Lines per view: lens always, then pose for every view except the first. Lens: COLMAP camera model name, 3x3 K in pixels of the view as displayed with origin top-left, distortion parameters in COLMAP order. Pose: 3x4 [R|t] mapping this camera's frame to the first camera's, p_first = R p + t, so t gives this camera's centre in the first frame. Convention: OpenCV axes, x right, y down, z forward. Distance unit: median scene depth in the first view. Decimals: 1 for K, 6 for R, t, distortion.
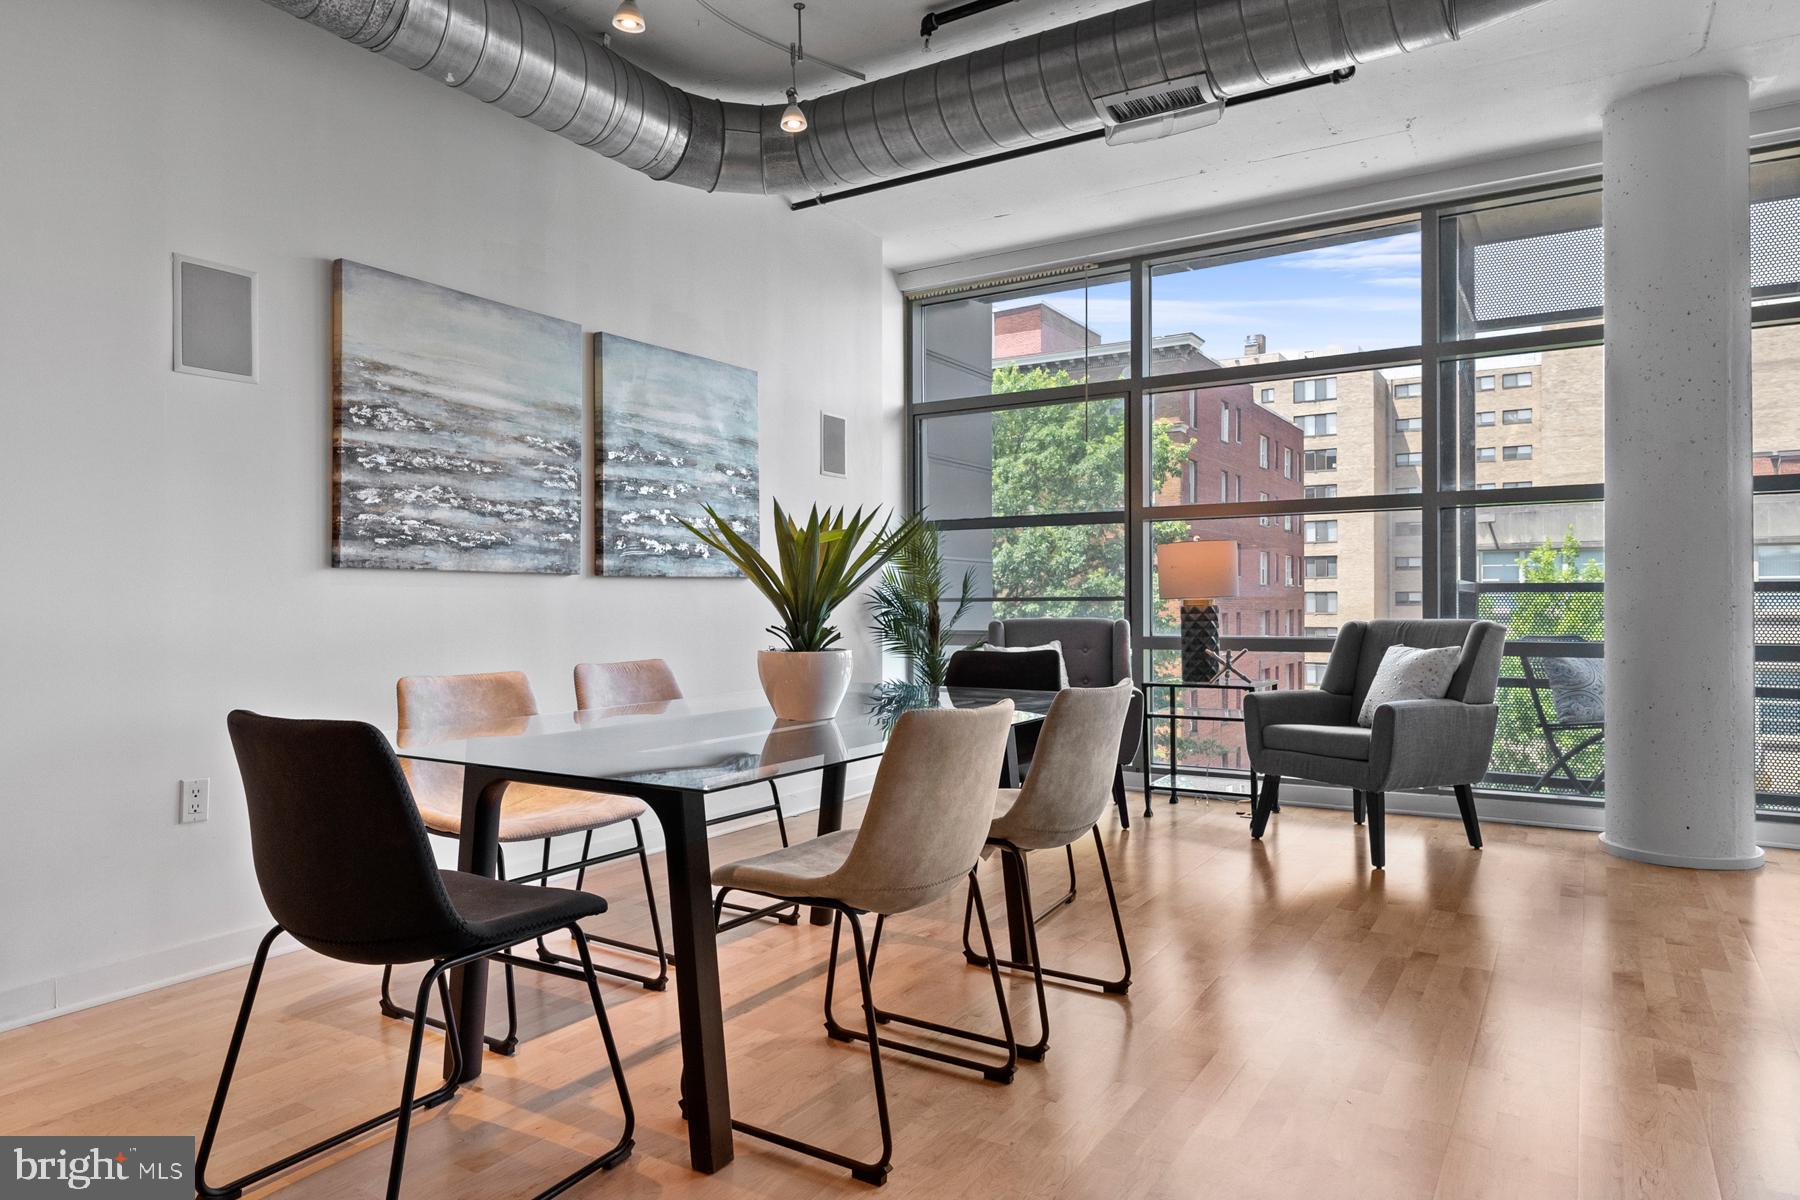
lens RADIAL K [[1083.7, 0, 900.0], [0, 1083.7, 600.0], [0, 0, 1]] dist [-0.001723, -0.000369]
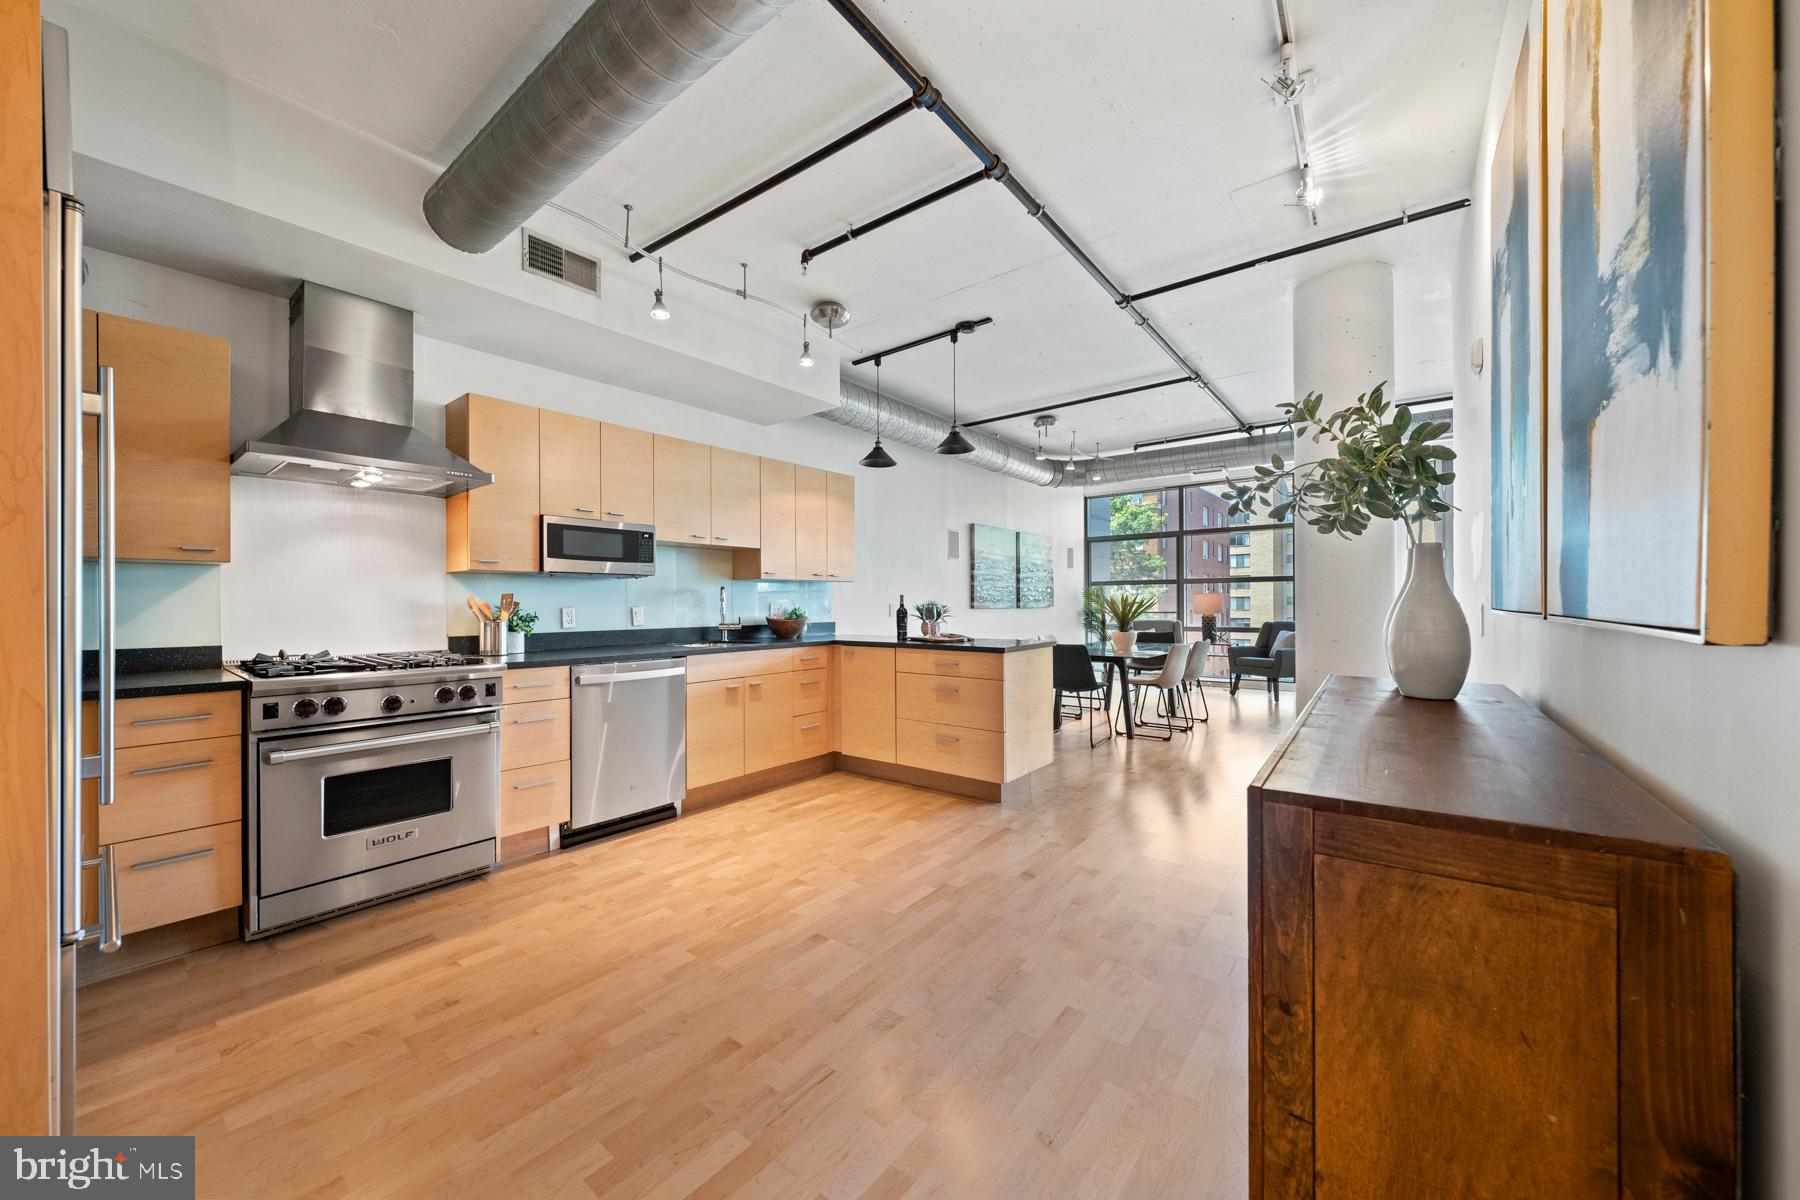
lens RADIAL K [[651.7, 0, 900.0], [0, 651.7, 600.0], [0, 0, 1]] dist [0.001503, 0.000073]
pose [[0.994198, -0.003546, -0.107508, -0.408559], [0.003383, 0.999993, -0.001698, -0.043234], [0.107513, 0.001324, 0.994203, -0.925994]]
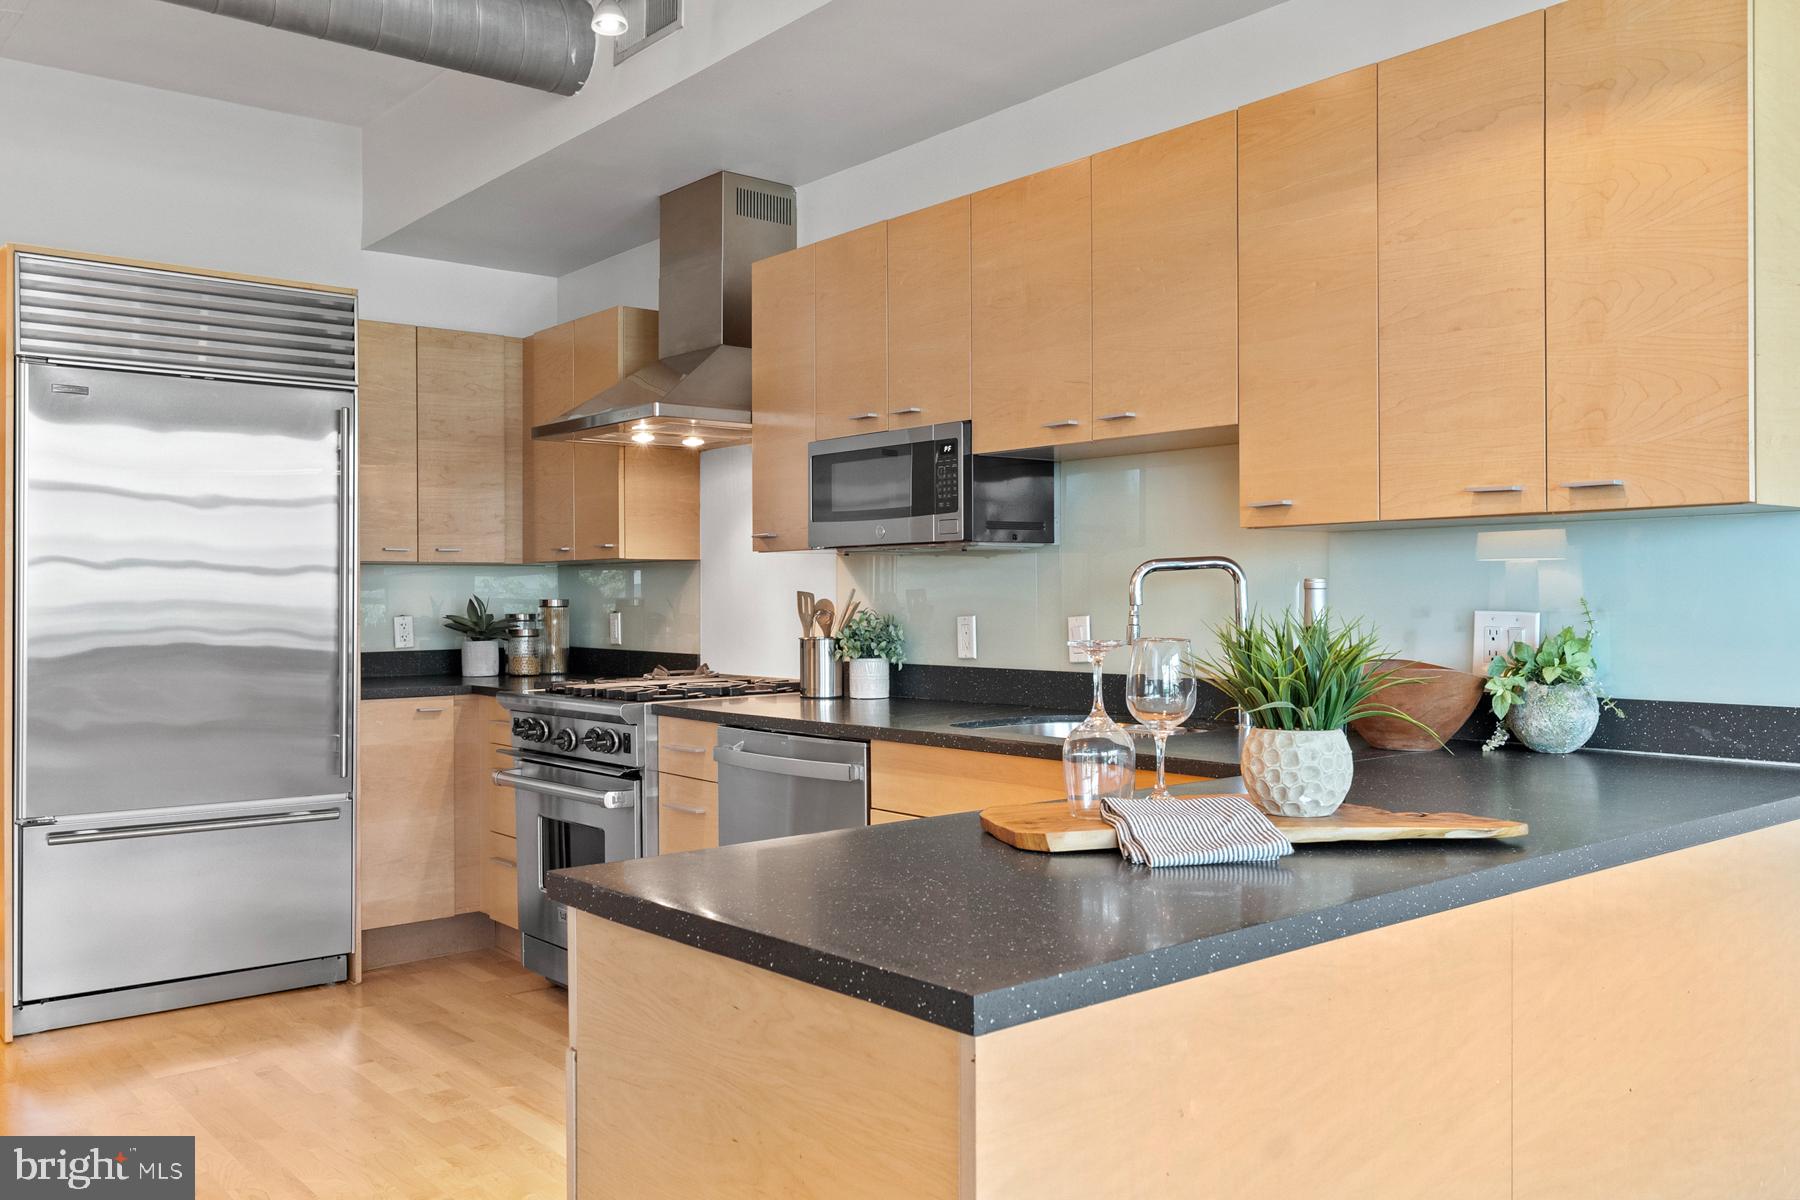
lens RADIAL K [[1489.7, 0, 931.4], [0, 1489.7, 589.8], [0, 0, 1]] dist [0.000657, 0.000718]
pose [[-0.301661, -0.000338, -0.953415, -0.021473], [0.008578, 0.999959, -0.003068, -0.049710], [0.953377, -0.009104, -0.301646, 0.190893]]
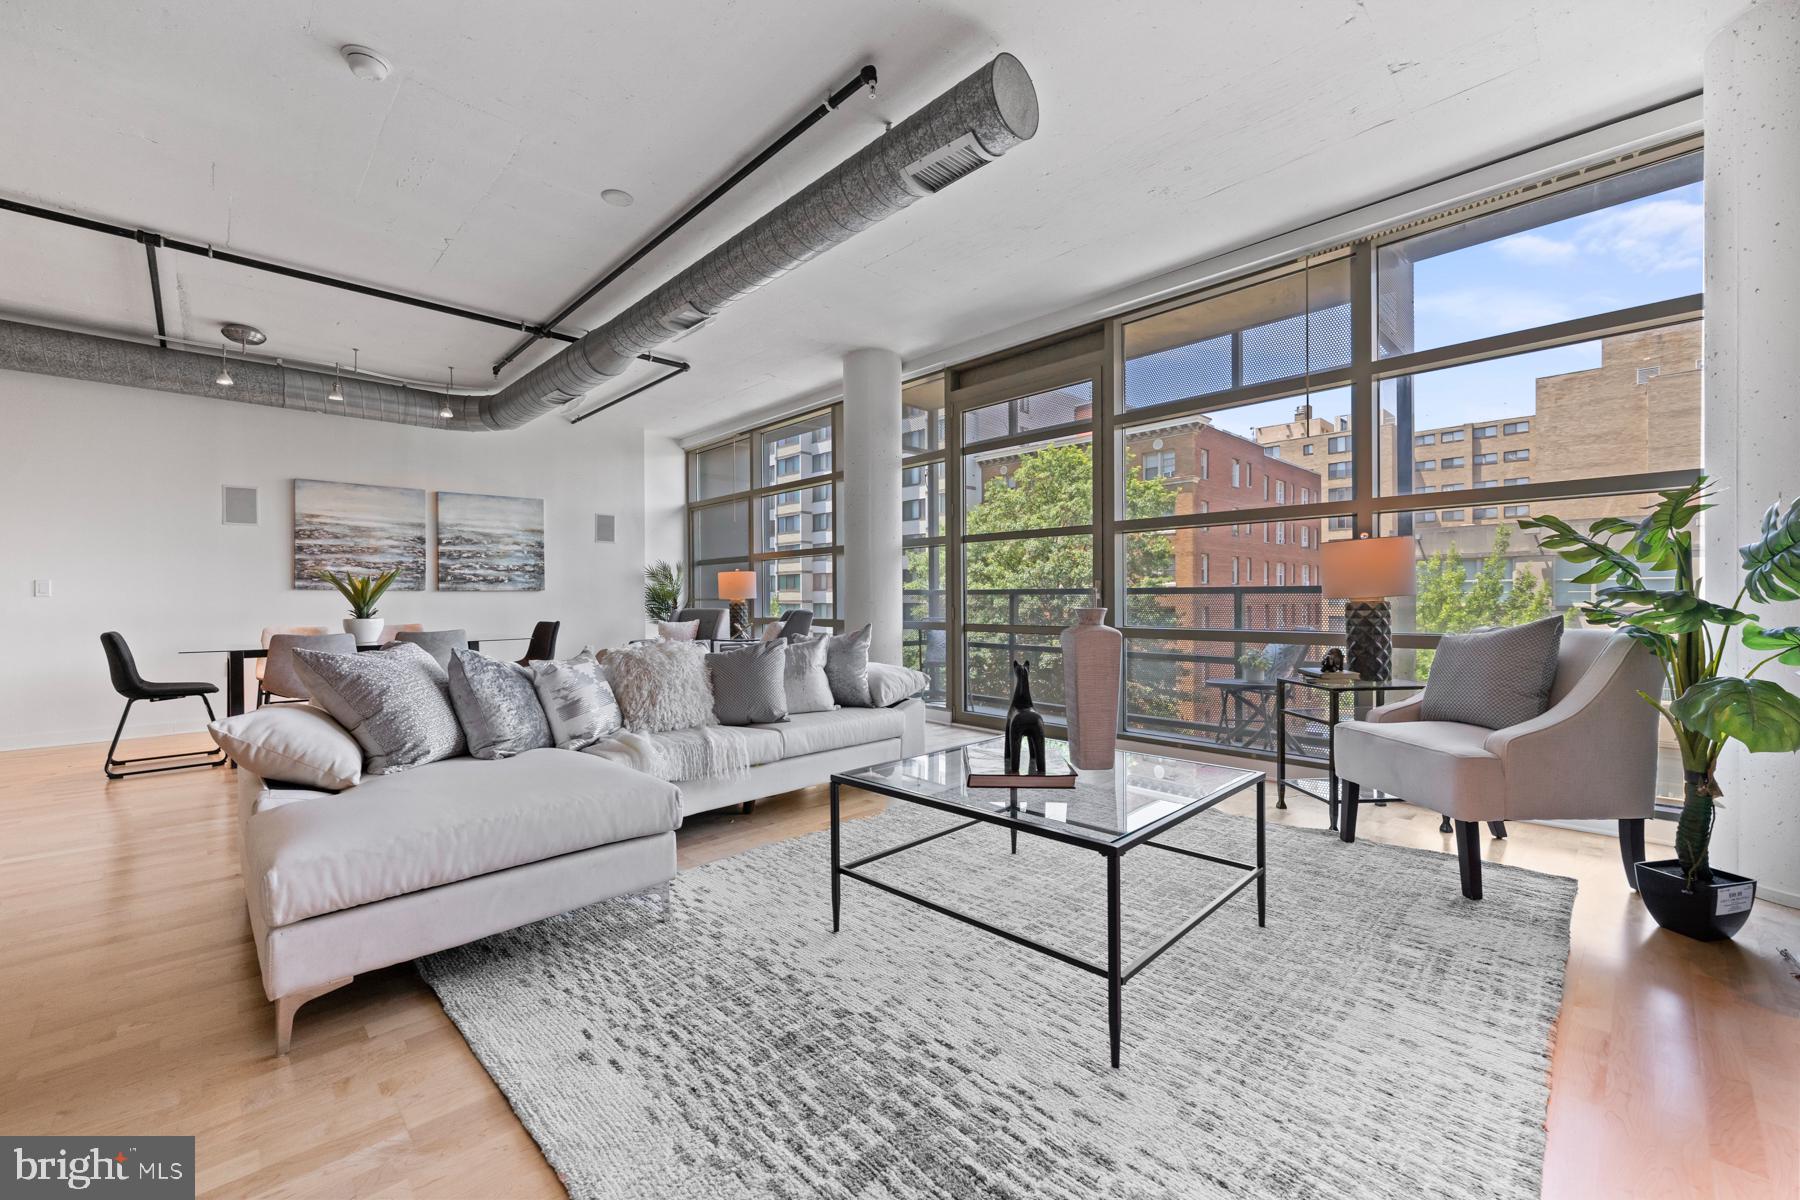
lens RADIAL K [[715.8, 0, 900.0], [0, 715.8, 600.0], [0, 0, 1]] dist [0.007901, 0.000070]
pose [[0.973975, 0.000020, -0.226658, 1.091675], [0.000964, 0.999991, 0.004233, -0.006754], [0.226655, -0.004341, 0.973965, -0.346456]]
